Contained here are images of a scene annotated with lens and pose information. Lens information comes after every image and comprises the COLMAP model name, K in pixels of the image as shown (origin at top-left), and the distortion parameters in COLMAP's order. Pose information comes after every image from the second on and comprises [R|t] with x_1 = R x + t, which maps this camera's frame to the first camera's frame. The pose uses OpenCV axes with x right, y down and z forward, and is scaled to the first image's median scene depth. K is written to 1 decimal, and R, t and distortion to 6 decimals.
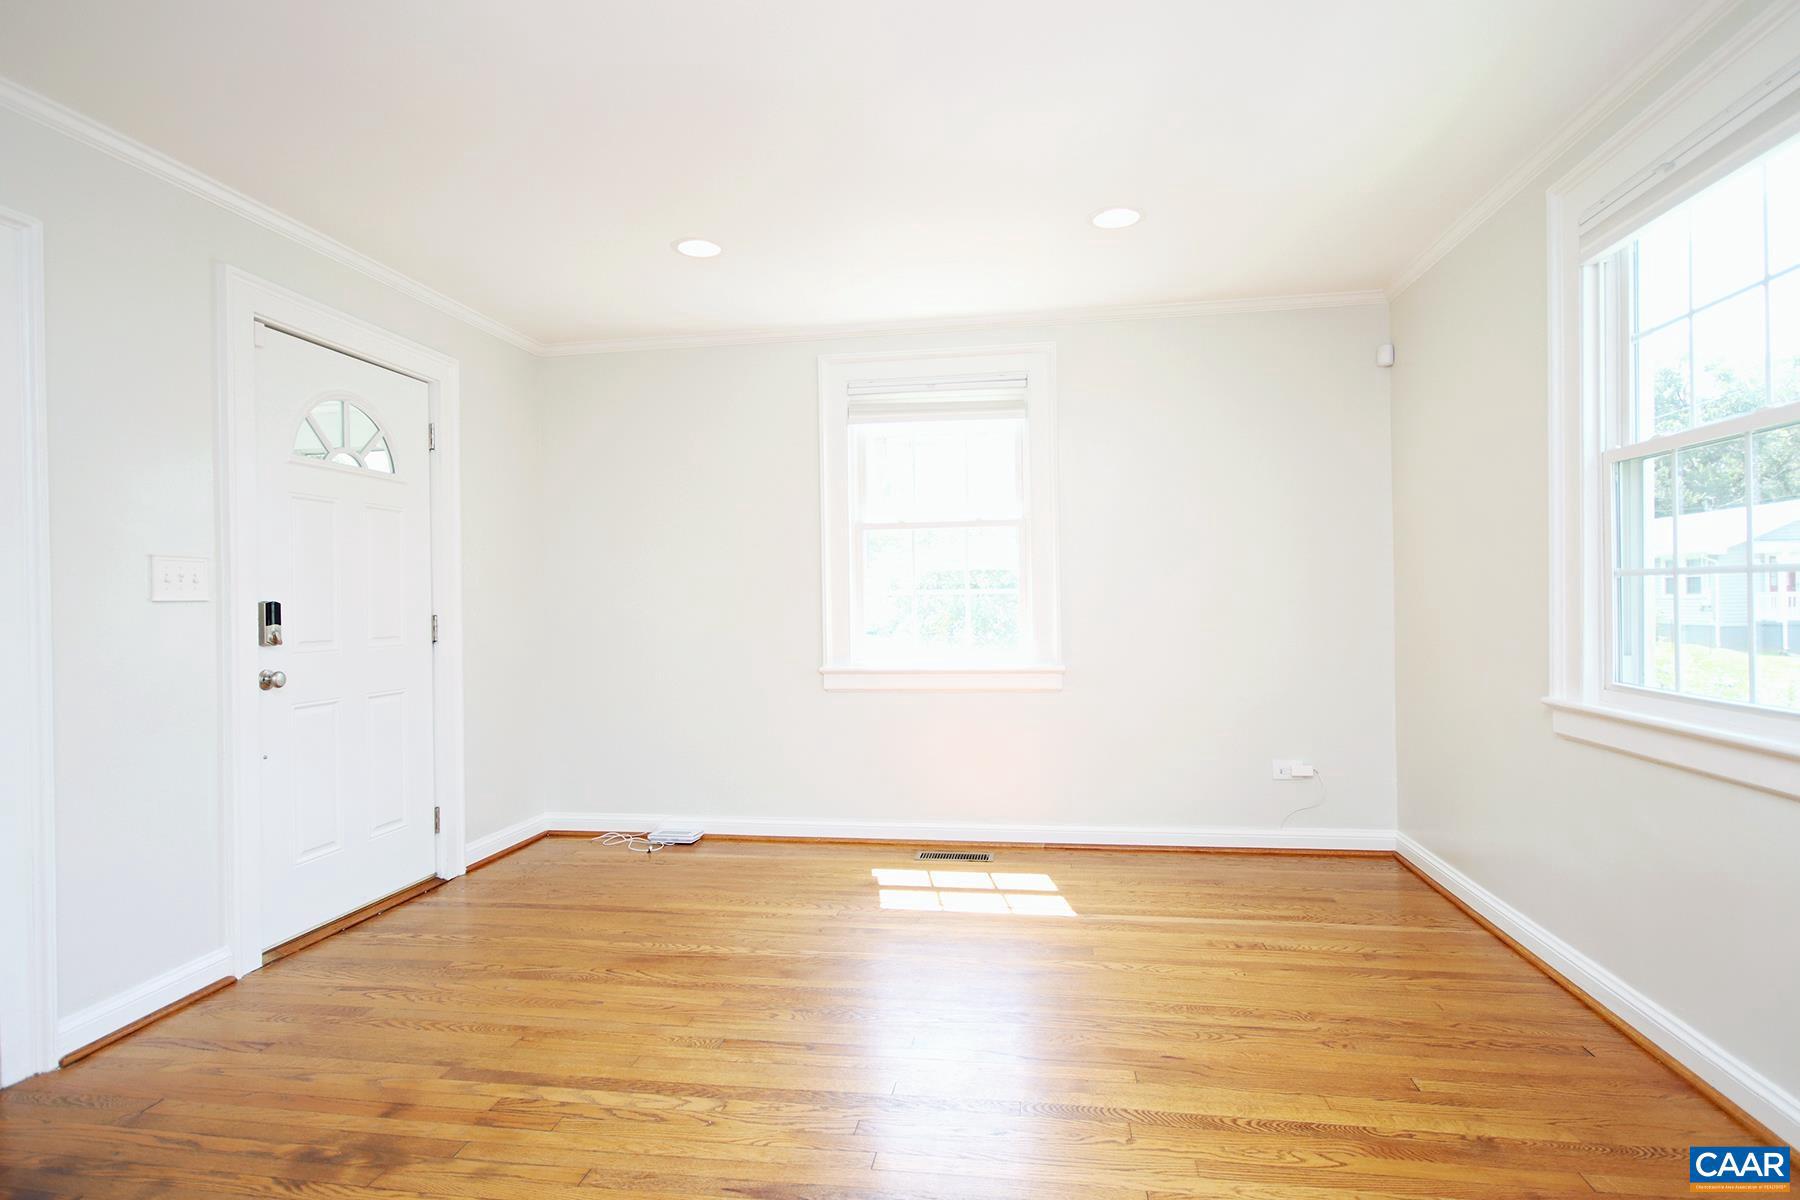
lens RADIAL K [[970.4, 0, 901.7], [0, 970.4, 602.8], [0, 0, 1]] dist [0.002130, 0.000337]
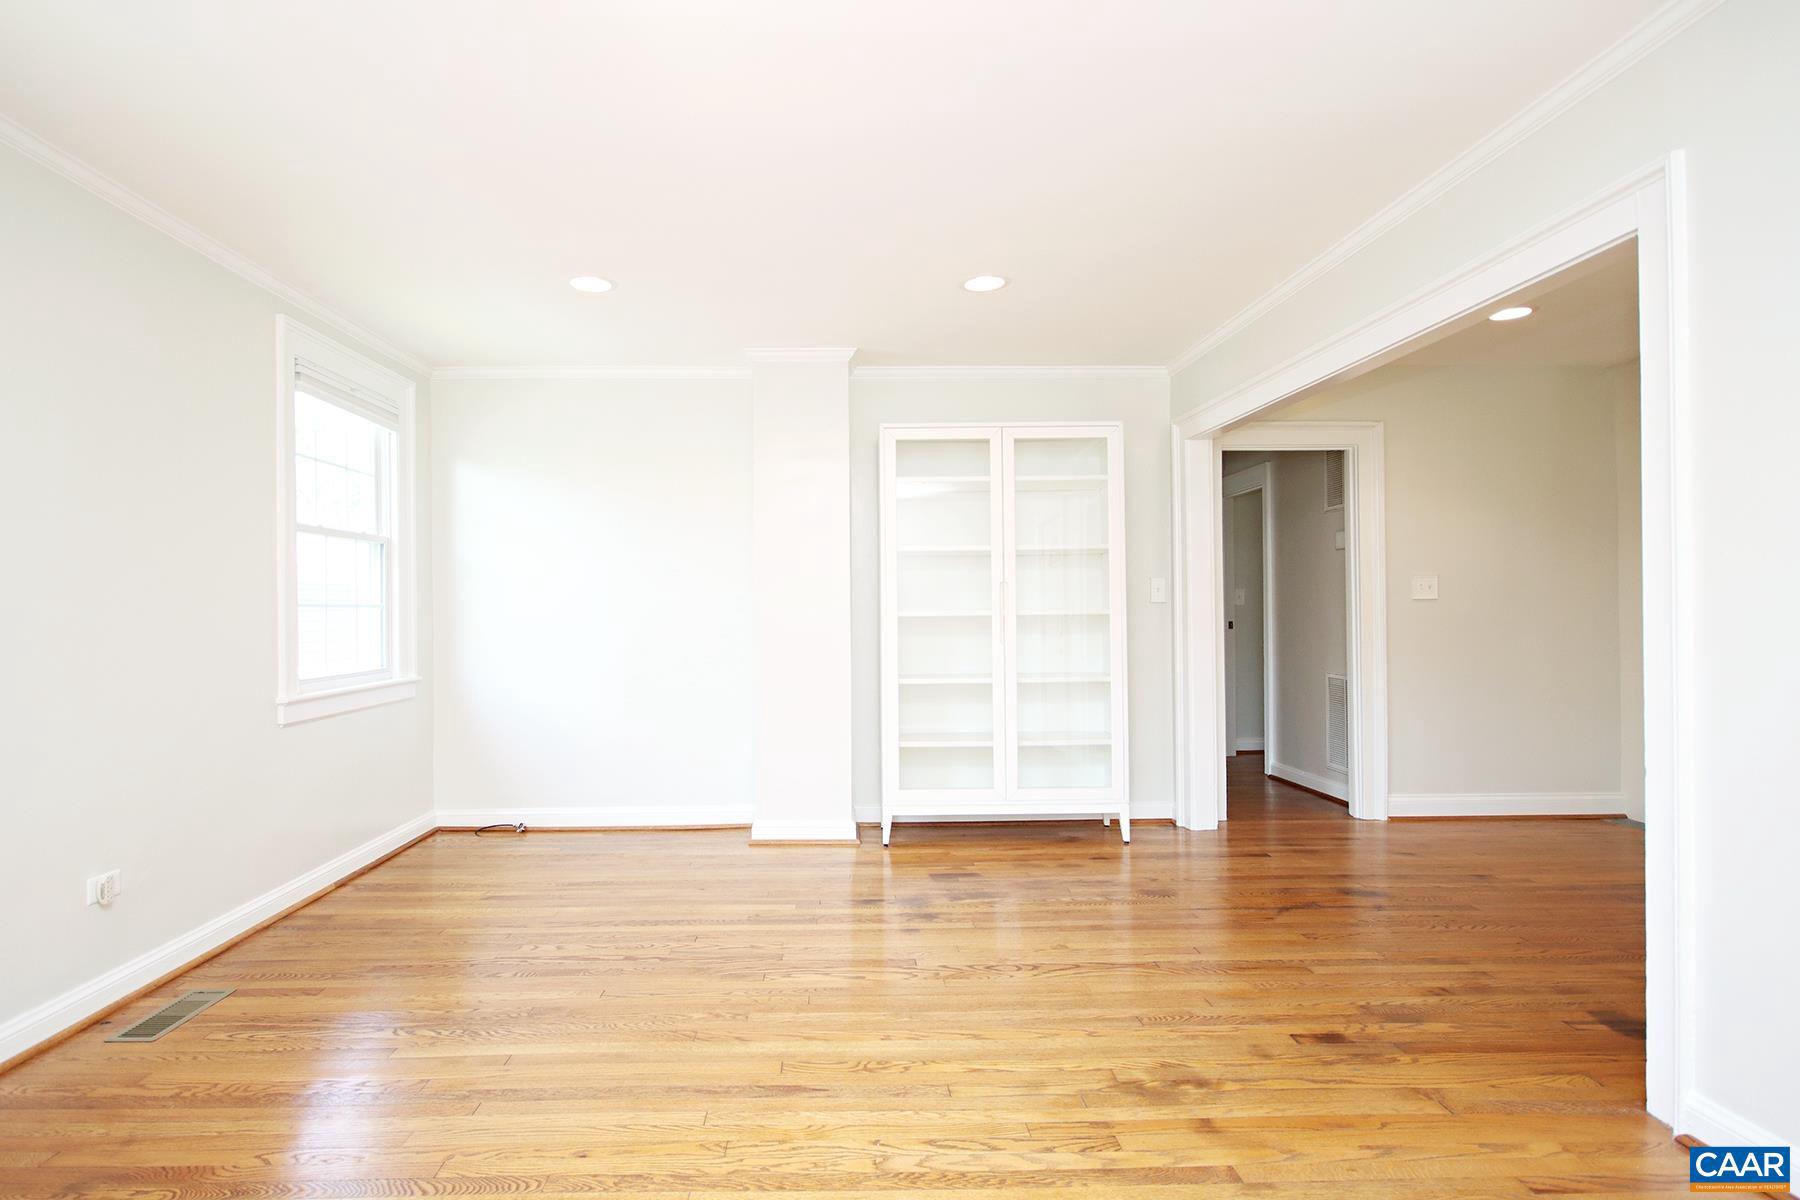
lens RADIAL K [[970.4, 0, 896.0], [0, 970.4, 604.5], [0, 0, 1]] dist [0.002130, 0.000337]
pose [[-0.978392, 0.020175, -0.205773, -0.022532], [0.020250, 0.999793, 0.001740, -0.014809], [0.205766, -0.002465, -0.978598, 1.937534]]
